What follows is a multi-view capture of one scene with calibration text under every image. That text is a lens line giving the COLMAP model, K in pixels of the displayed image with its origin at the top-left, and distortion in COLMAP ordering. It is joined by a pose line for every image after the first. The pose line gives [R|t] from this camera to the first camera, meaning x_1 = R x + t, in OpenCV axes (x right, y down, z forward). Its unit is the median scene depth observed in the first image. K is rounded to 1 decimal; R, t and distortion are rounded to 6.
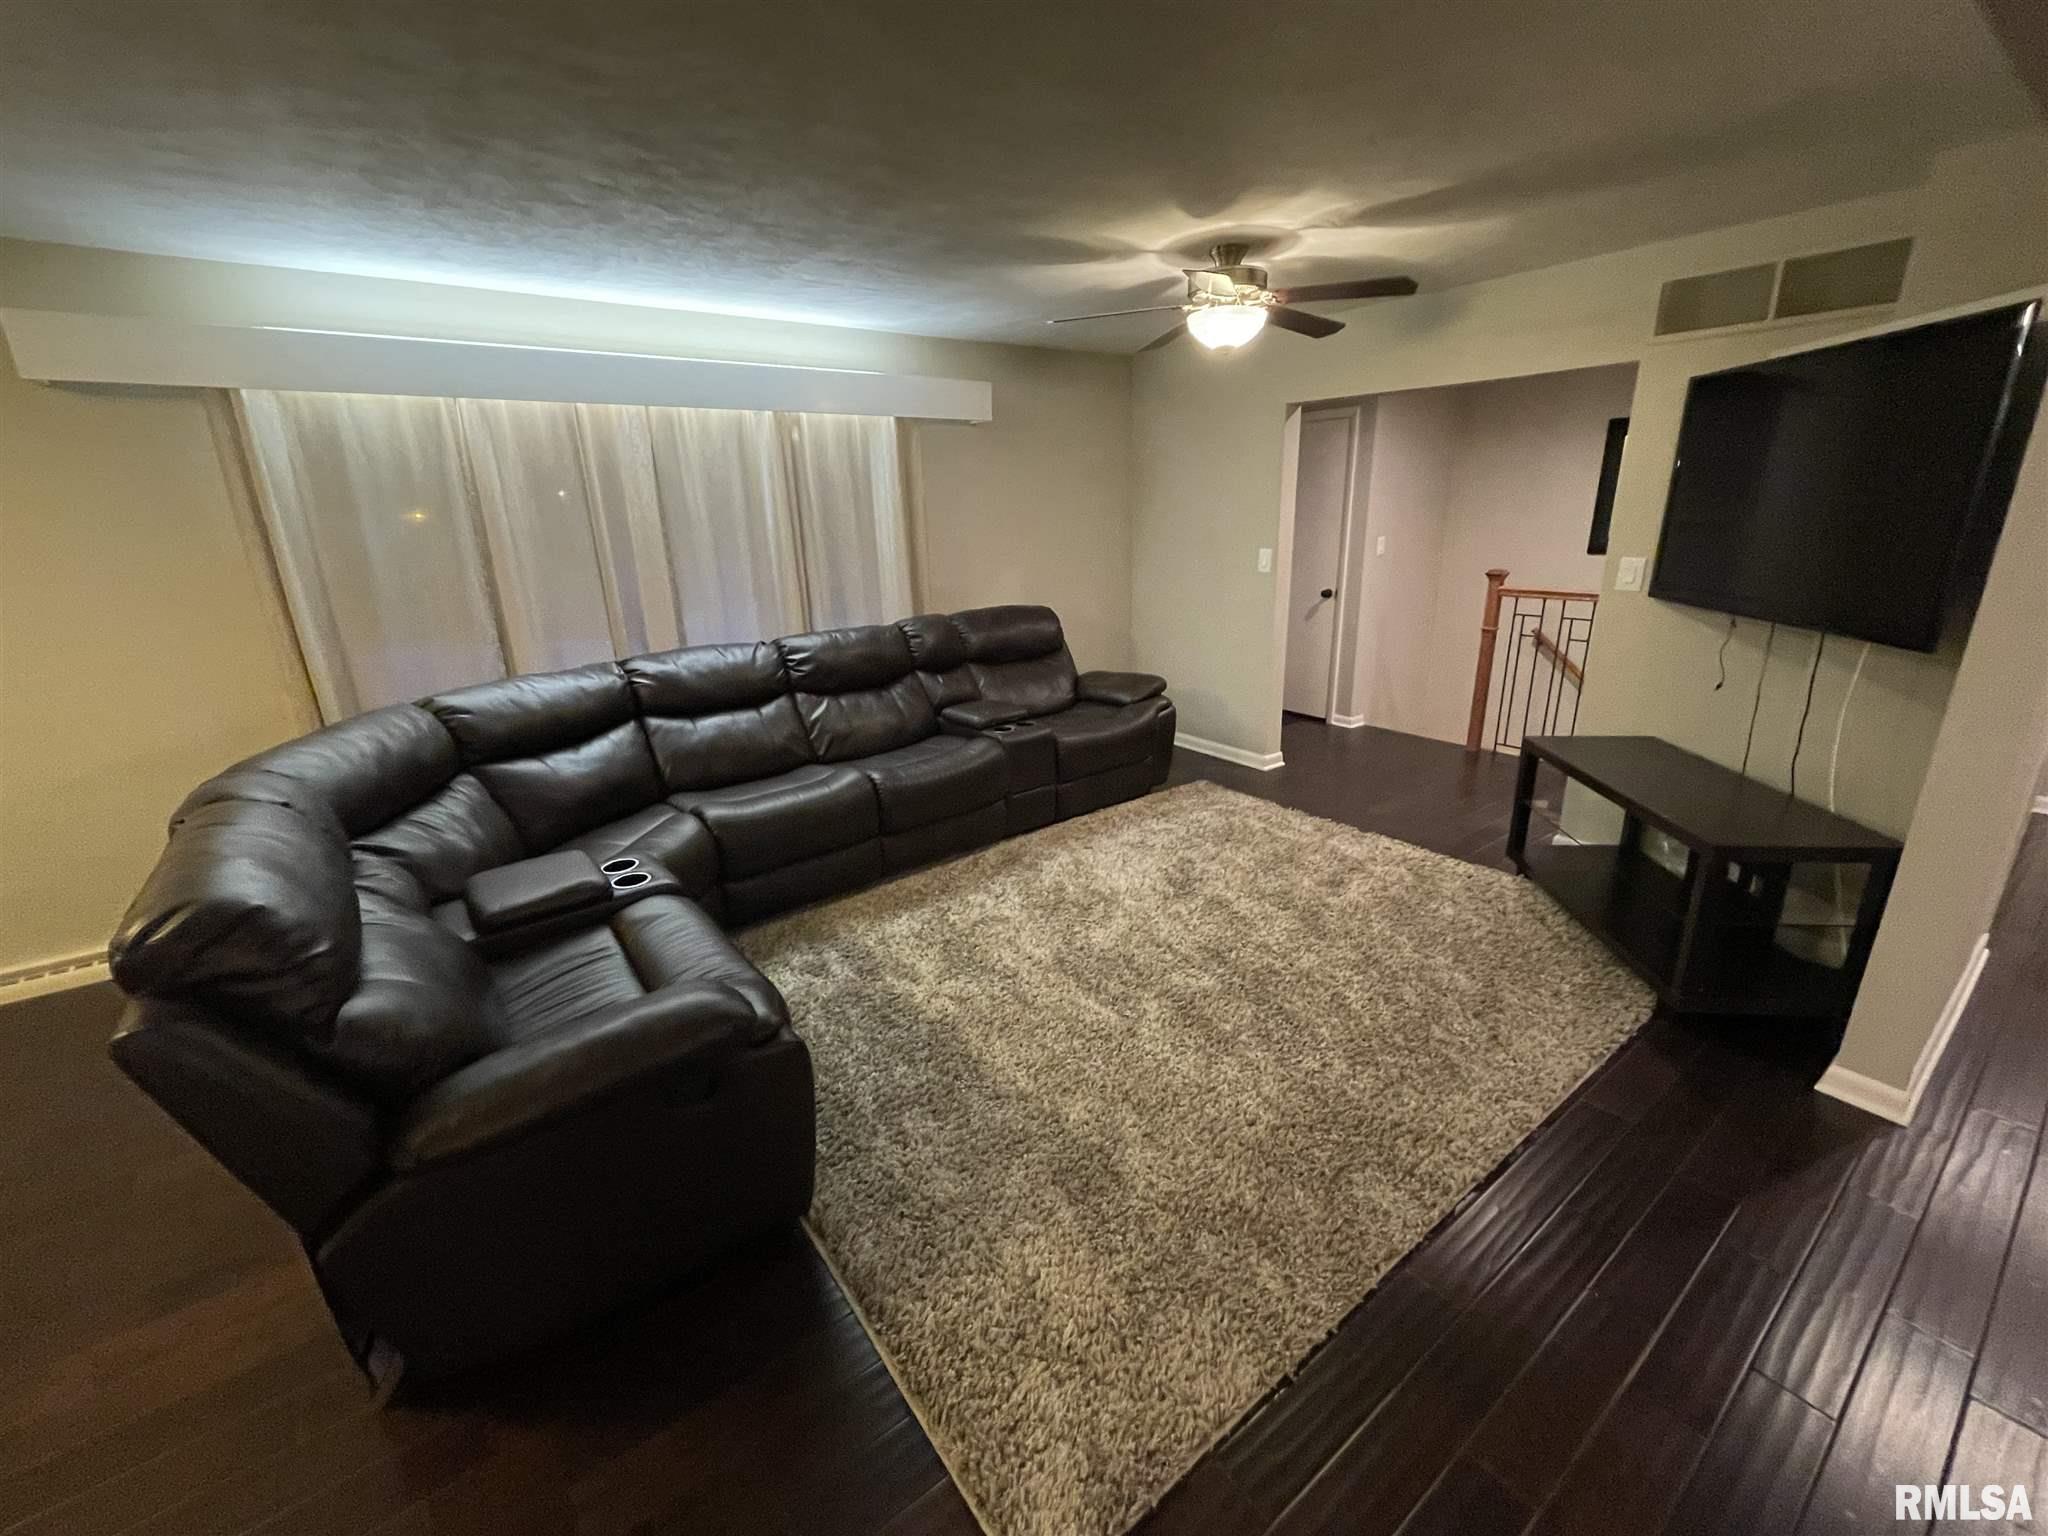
lens RADIAL K [[832.7, 0, 1024.0], [0, 832.7, 768.0], [0, 0, 1]] dist [-0.011969, 0.000083]
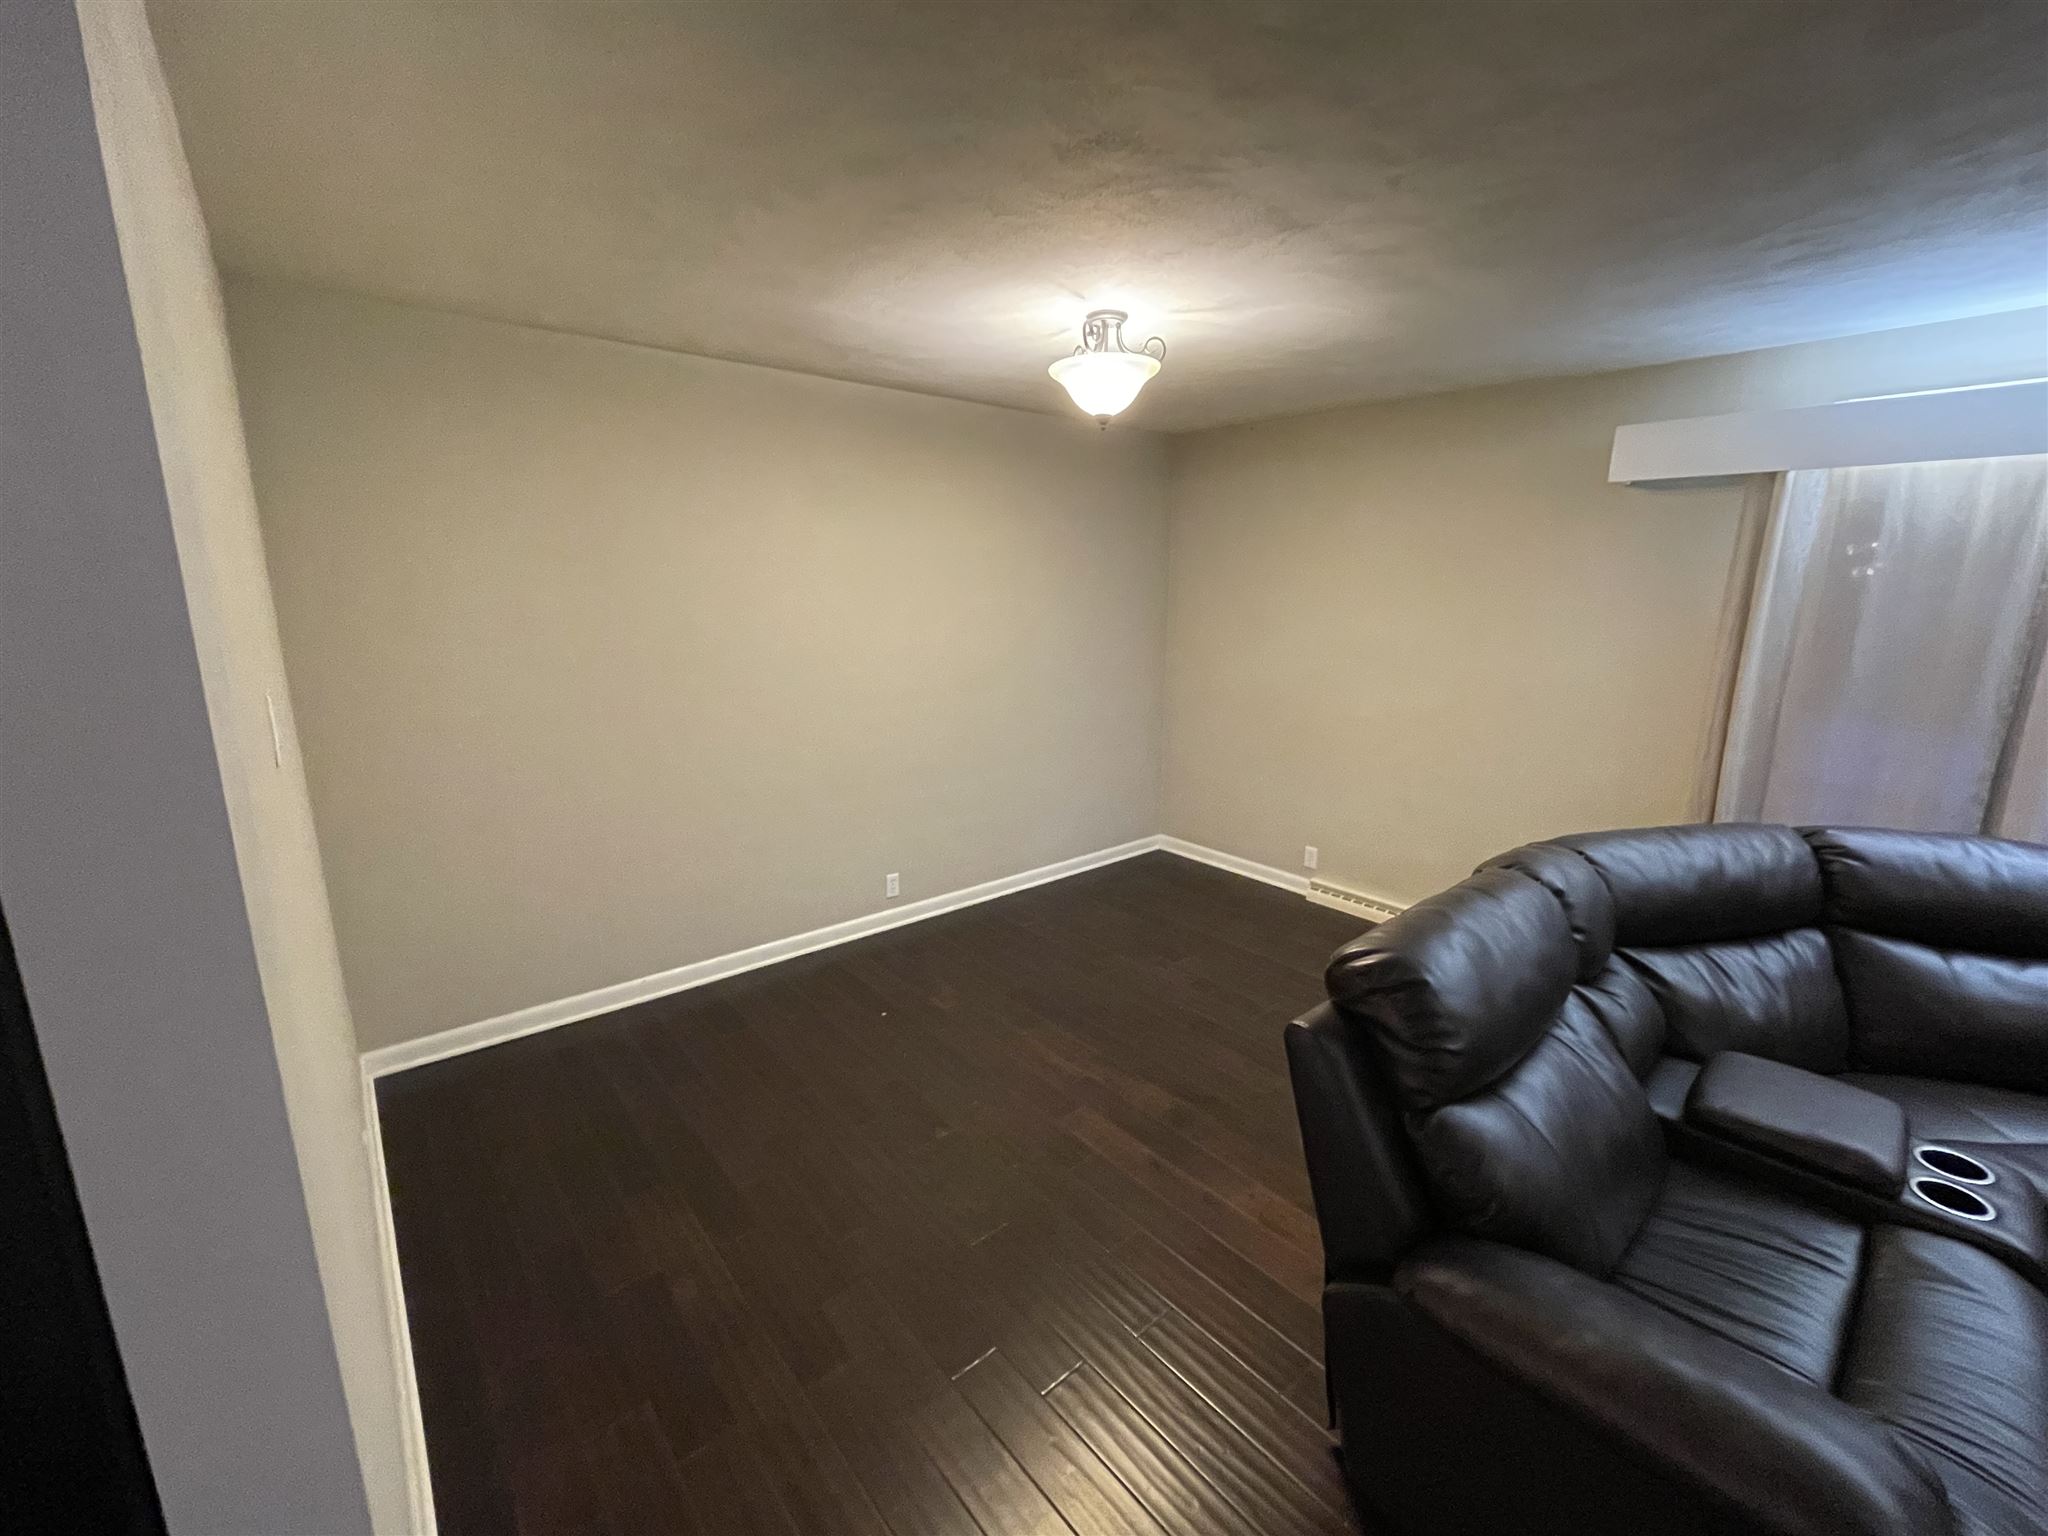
lens RADIAL K [[832.7, 0, 1024.0], [0, 832.7, 768.0], [0, 0, 1]] dist [-0.011969, 0.000083]
pose [[0.068481, 0.234860, -0.969614, 0.004118], [-0.306222, 0.929929, 0.203620, -0.083000], [0.949494, 0.282972, 0.135602, 0.161115]]
